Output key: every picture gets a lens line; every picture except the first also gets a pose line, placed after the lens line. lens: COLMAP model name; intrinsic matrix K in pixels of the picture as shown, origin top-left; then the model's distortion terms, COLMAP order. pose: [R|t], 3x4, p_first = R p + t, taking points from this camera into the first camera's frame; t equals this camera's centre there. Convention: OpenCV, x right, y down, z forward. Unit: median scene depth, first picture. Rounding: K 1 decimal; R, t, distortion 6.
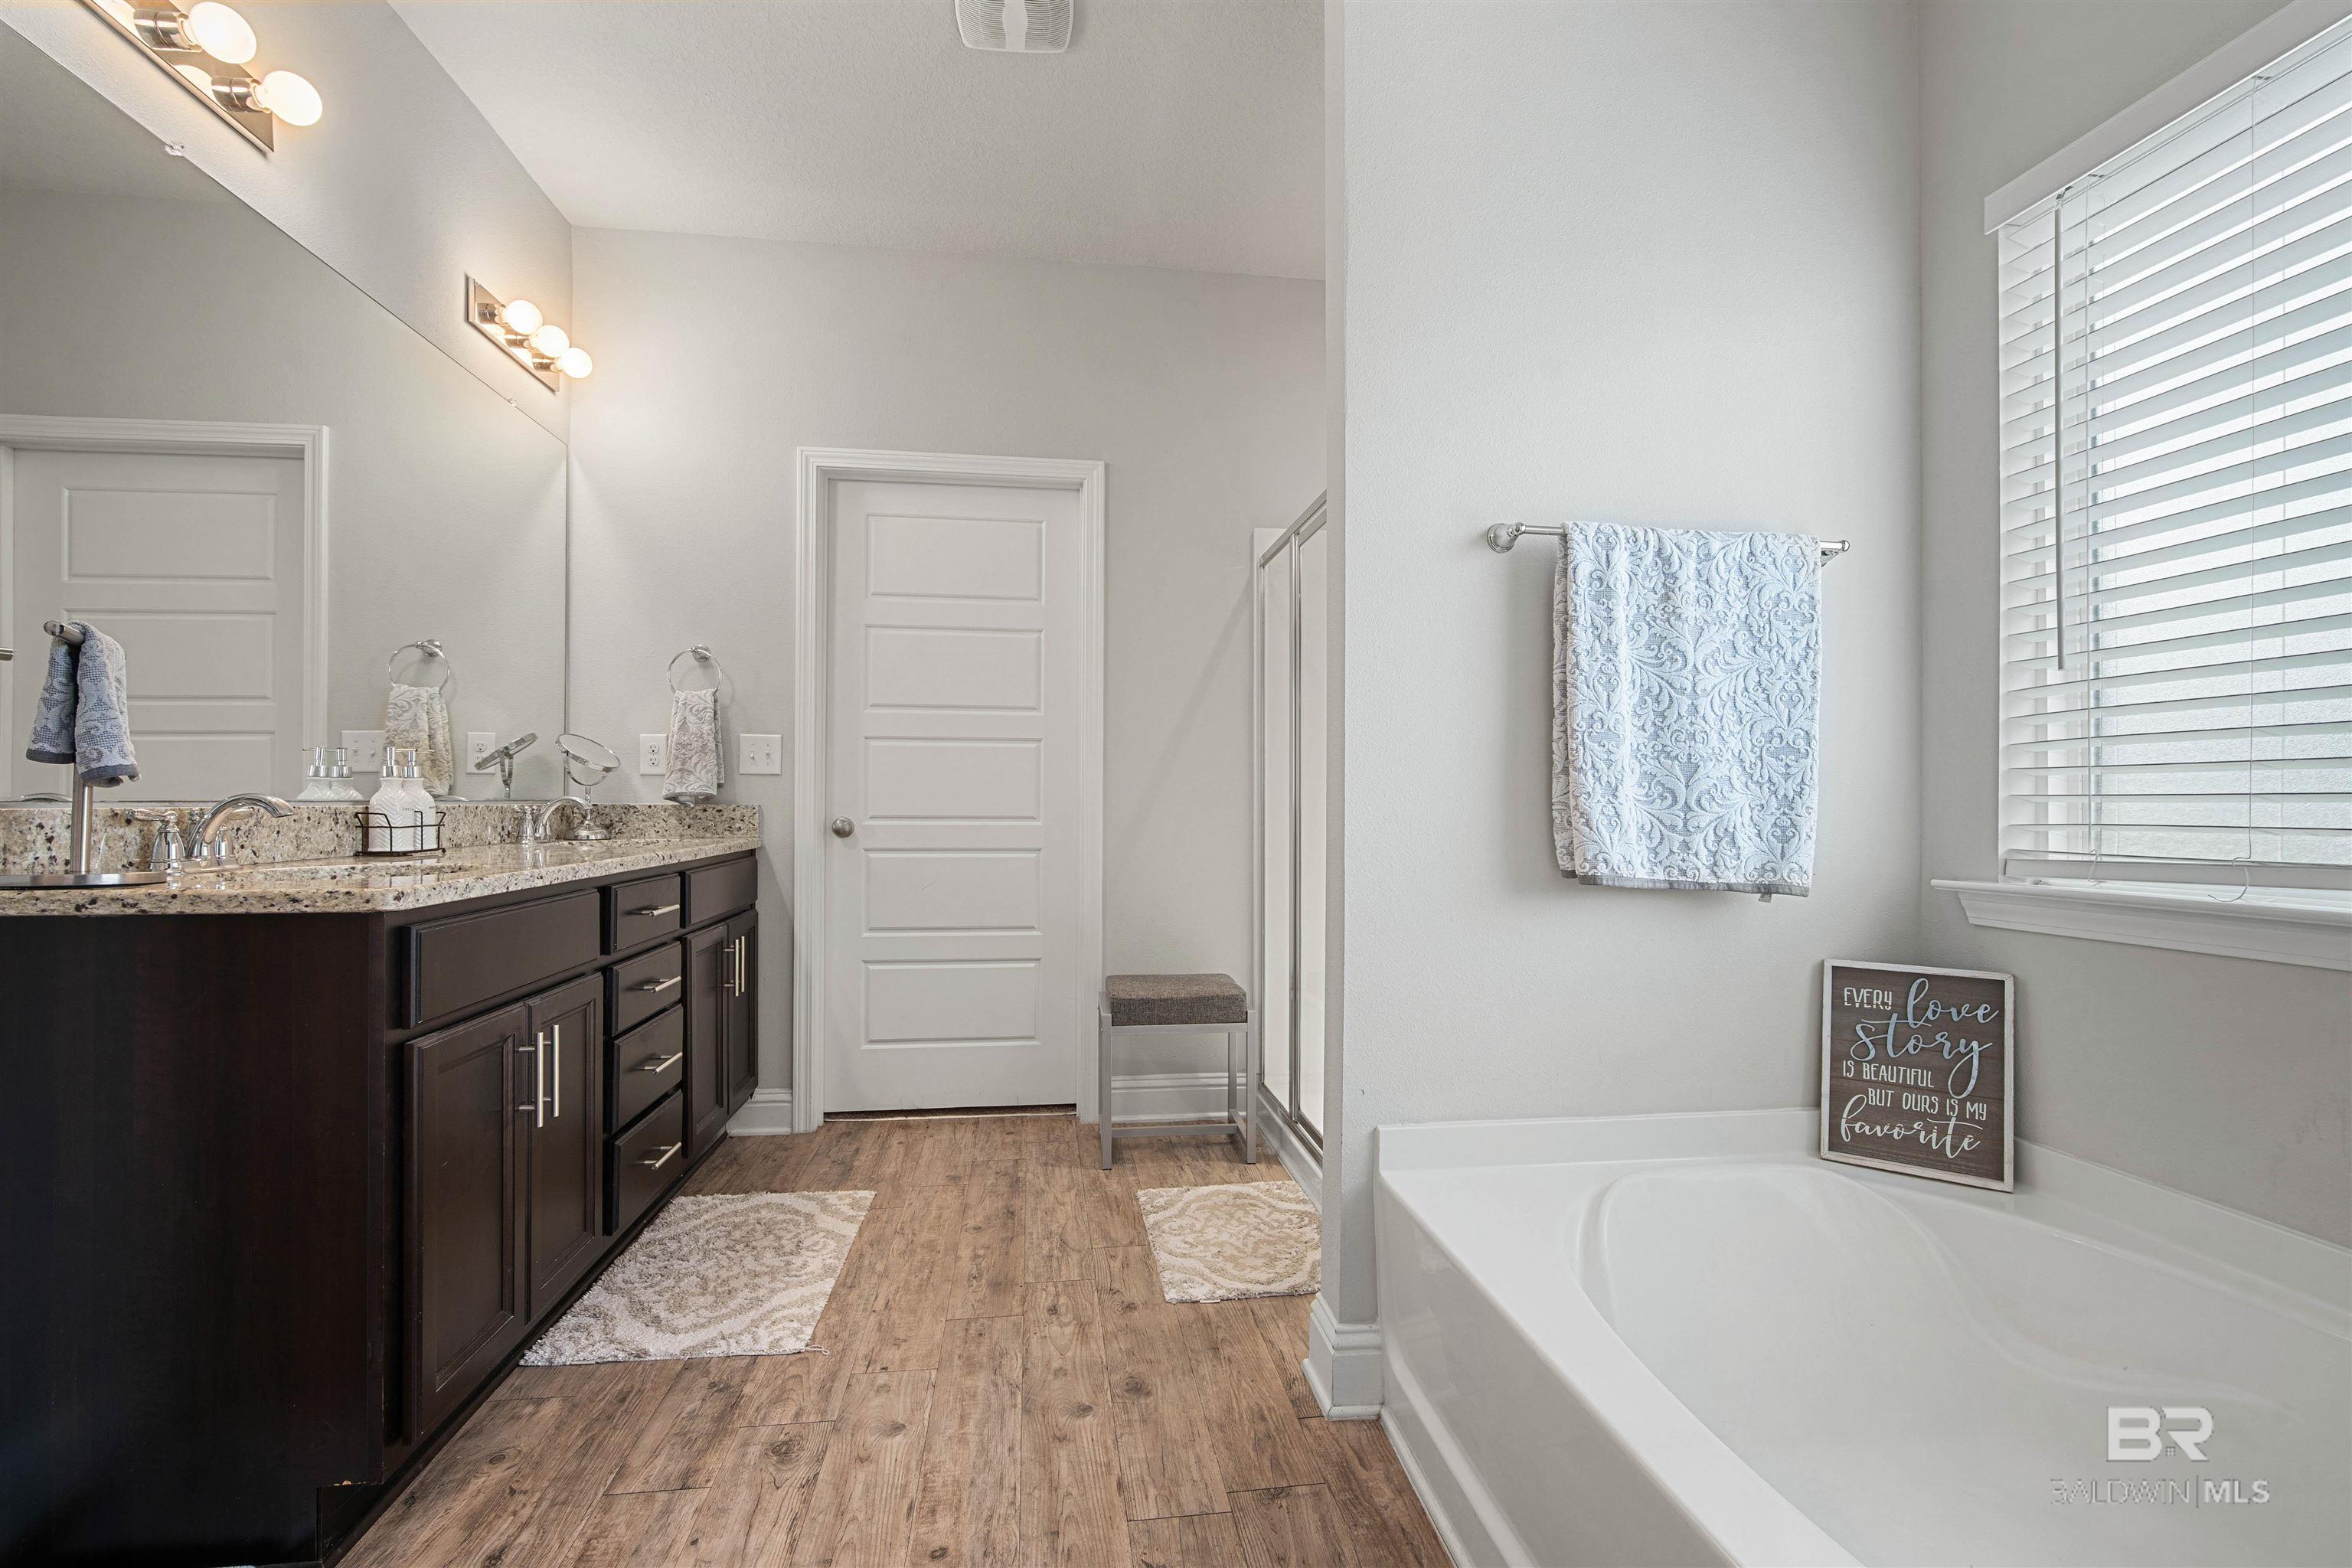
lens RADIAL K [[1040.9, 0, 1184.6], [0, 1040.9, 785.5], [0, 0, 1]] dist [-0.010751, -0.000086]
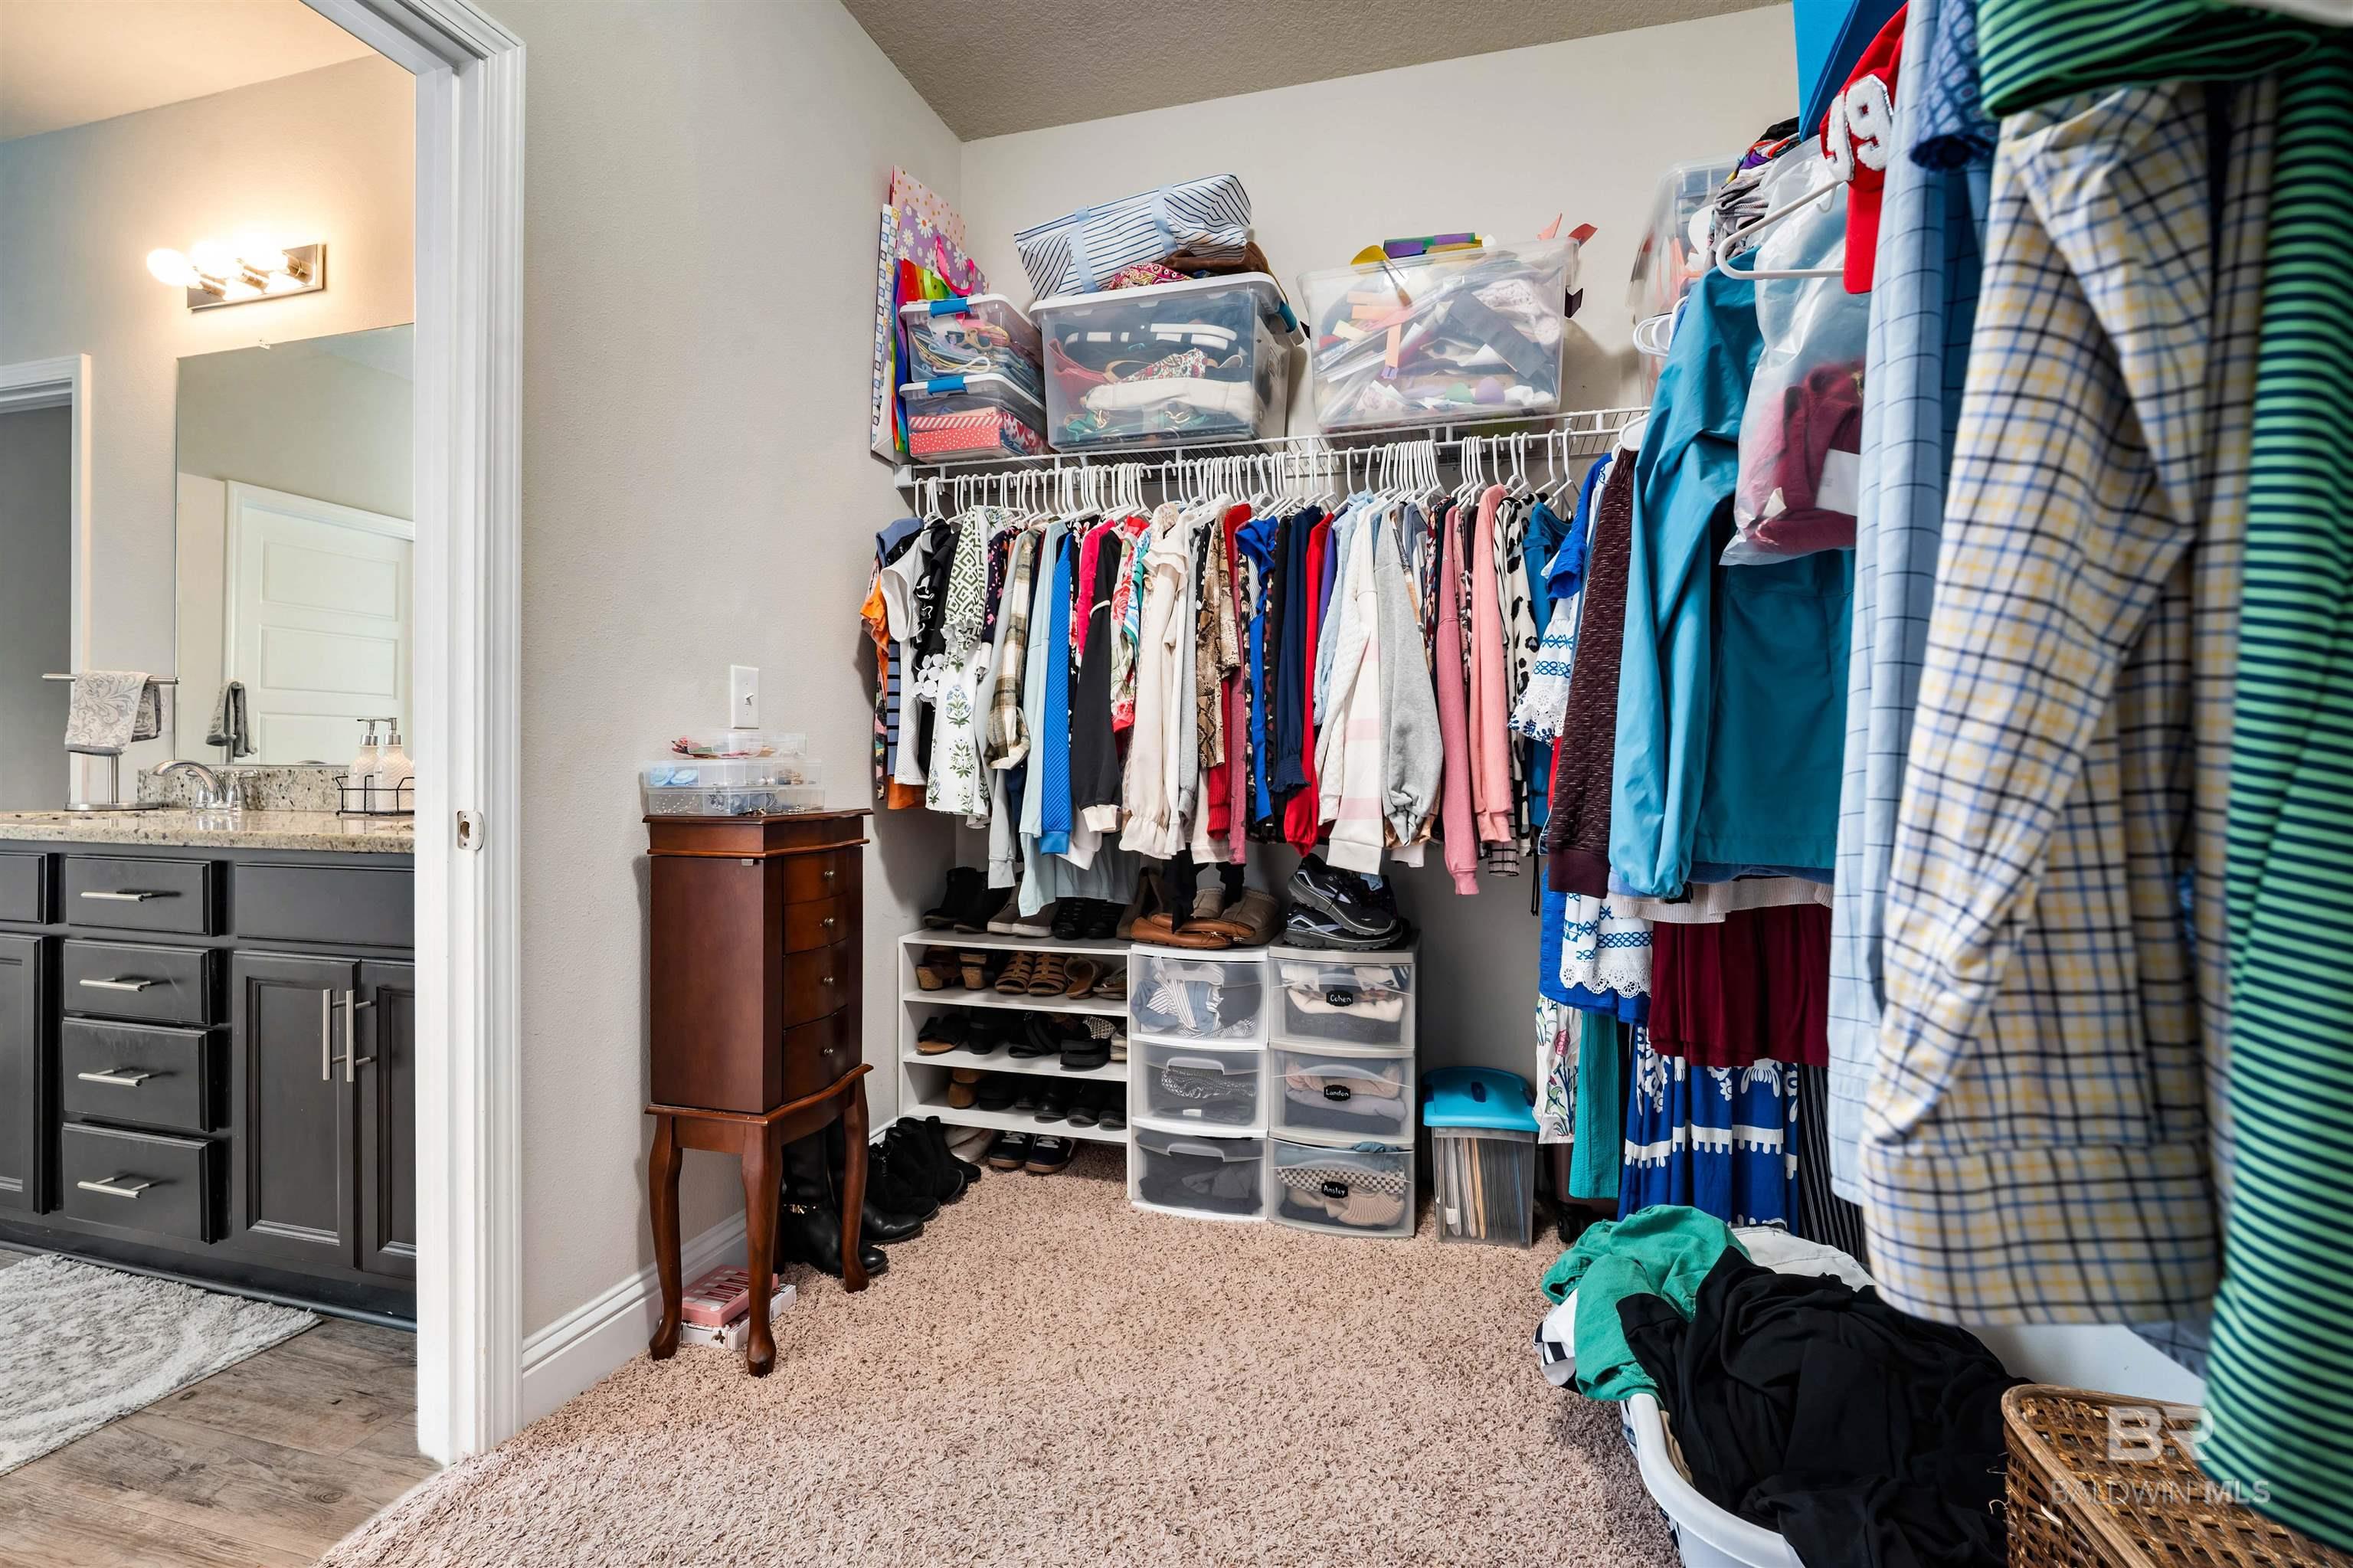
lens RADIAL K [[1050.0, 0, 1186.8], [0, 1050.0, 763.5], [0, 0, 1]] dist [-0.002698, -0.000188]
pose [[-0.409804, -0.005005, -0.912160, -0.104466], [0.008681, 0.999918, -0.009387, 0.036254], [0.912132, -0.011765, -0.409727, 2.715950]]
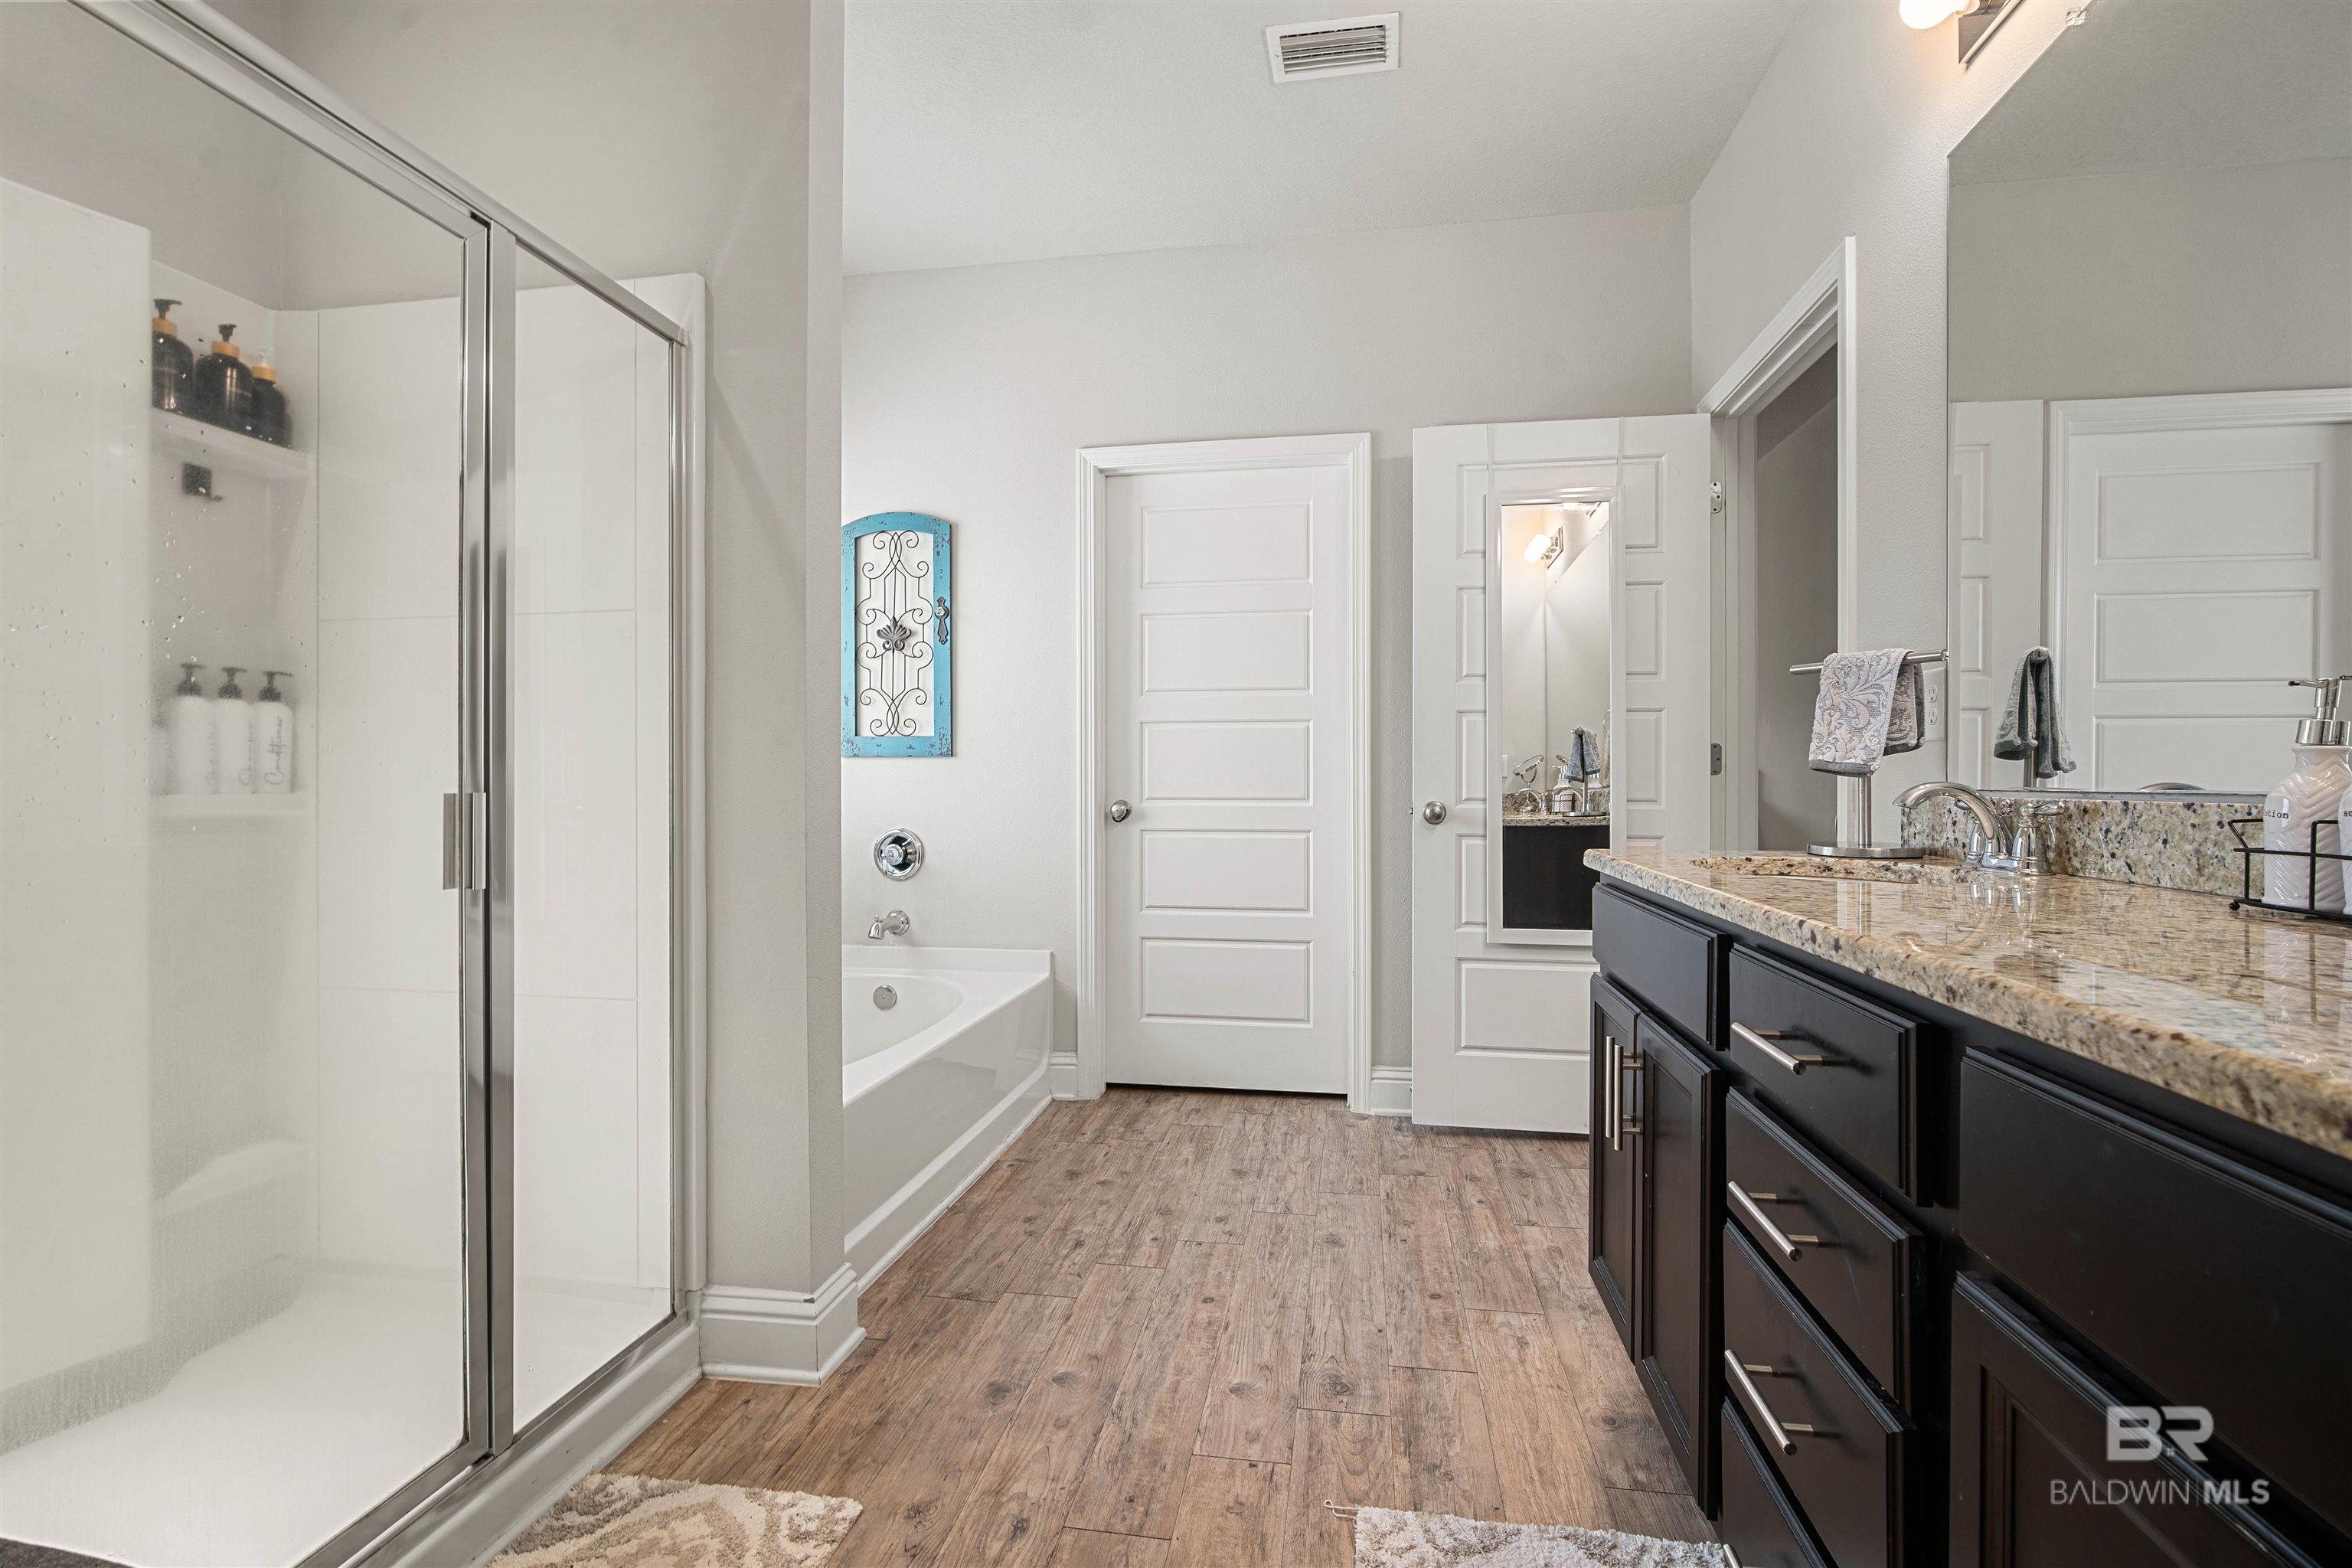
lens RADIAL K [[1040.9, 0, 1184.6], [0, 1040.9, 785.5], [0, 0, 1]] dist [-0.010751, -0.000086]
pose [[-0.952376, -0.006482, 0.304857, -0.506472], [-0.009731, 0.999911, -0.009140, 0.022582], [-0.304771, -0.011671, -0.952354, 1.886701]]
